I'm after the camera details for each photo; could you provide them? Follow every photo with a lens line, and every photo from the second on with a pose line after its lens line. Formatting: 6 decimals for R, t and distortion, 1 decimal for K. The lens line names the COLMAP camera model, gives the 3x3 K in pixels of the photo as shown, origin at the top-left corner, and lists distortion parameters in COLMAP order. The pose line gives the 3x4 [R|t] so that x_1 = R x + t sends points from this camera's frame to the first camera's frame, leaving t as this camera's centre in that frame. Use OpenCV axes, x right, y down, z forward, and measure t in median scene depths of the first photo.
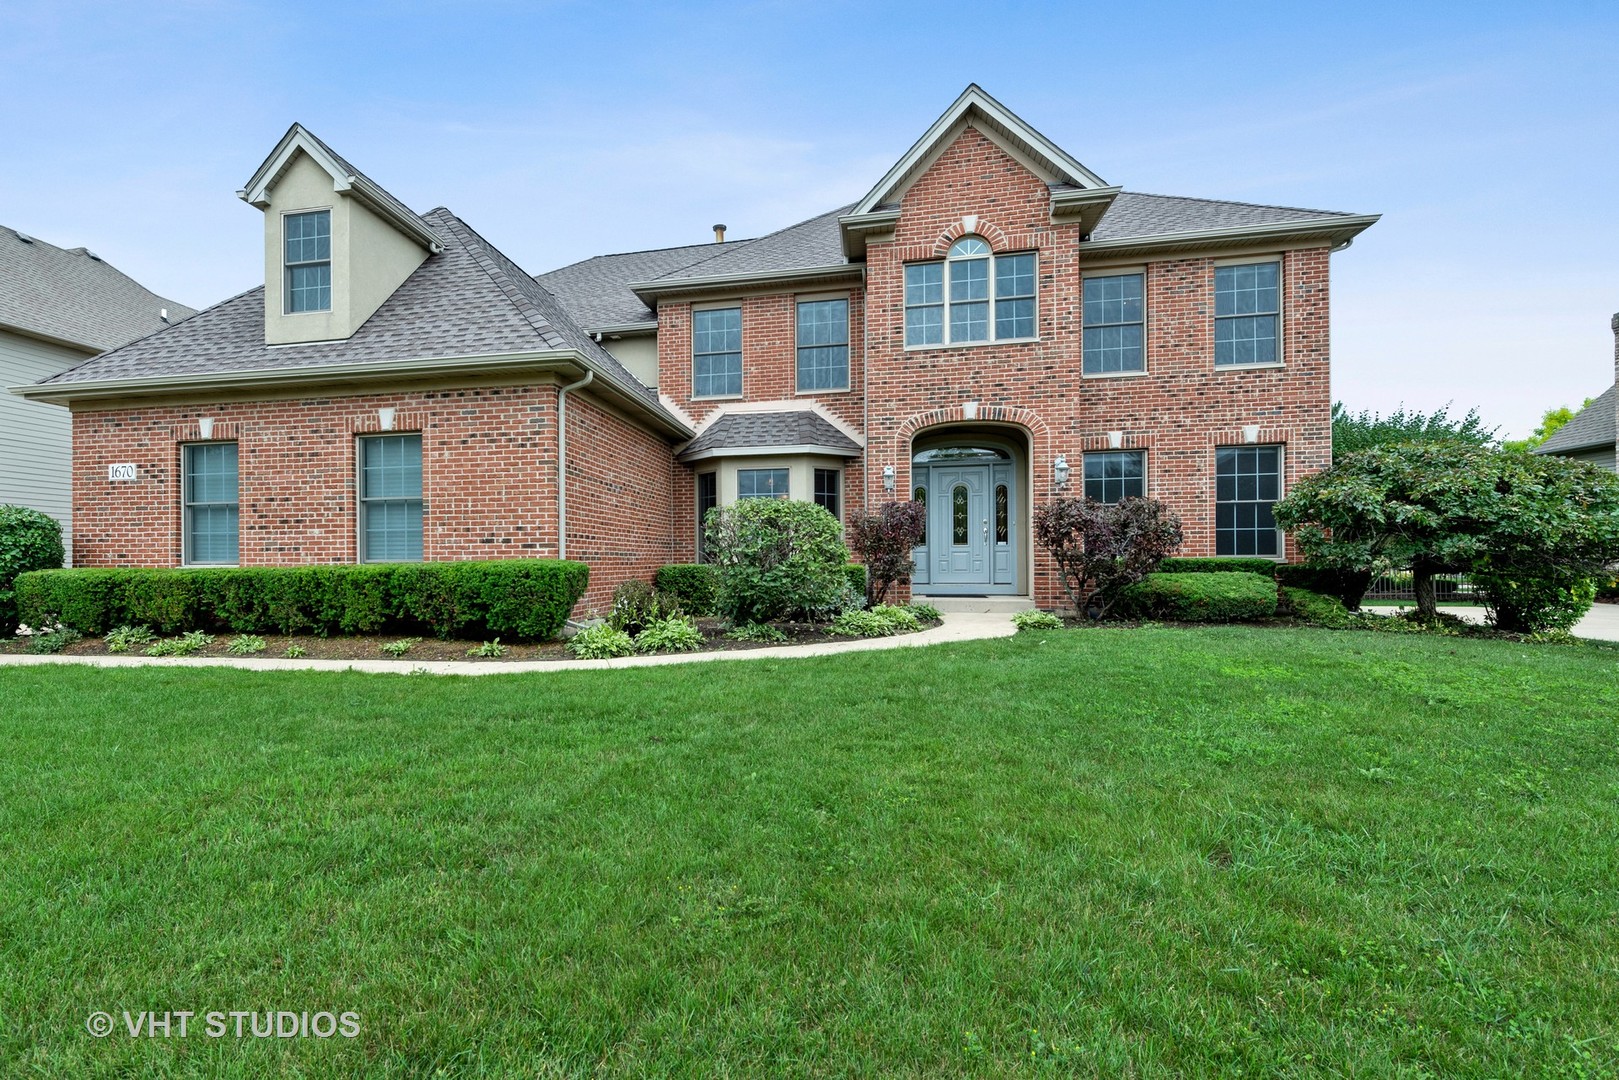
lens RADIAL K [[778.0, 0, 809.1], [0, 778.0, 556.1], [0, 0, 1]] dist [0.018528, -0.000298]
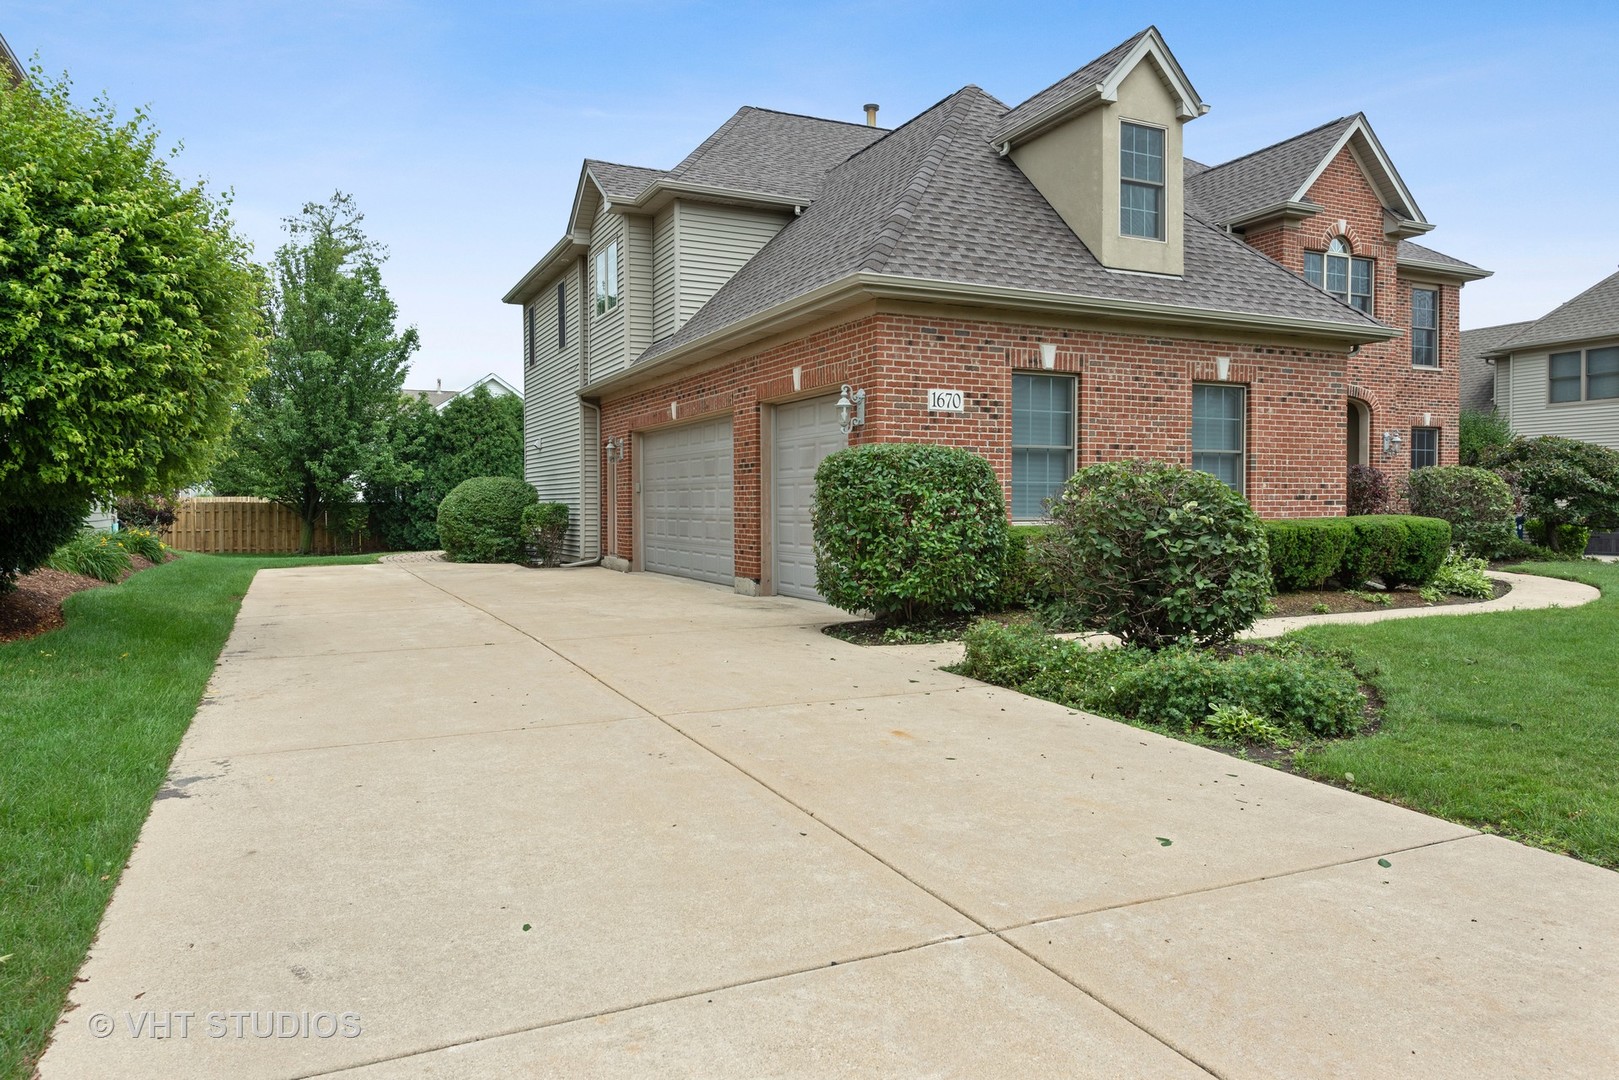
lens RADIAL K [[1087.2, 0, 809.9], [0, 1087.2, 527.7], [0, 0, 1]] dist [0.001889, -0.000251]
pose [[0.777415, -0.007502, 0.628943, -1.733268], [-0.007370, 0.999752, 0.021036, -0.004582], [-0.628945, -0.020989, 0.777167, 0.273612]]
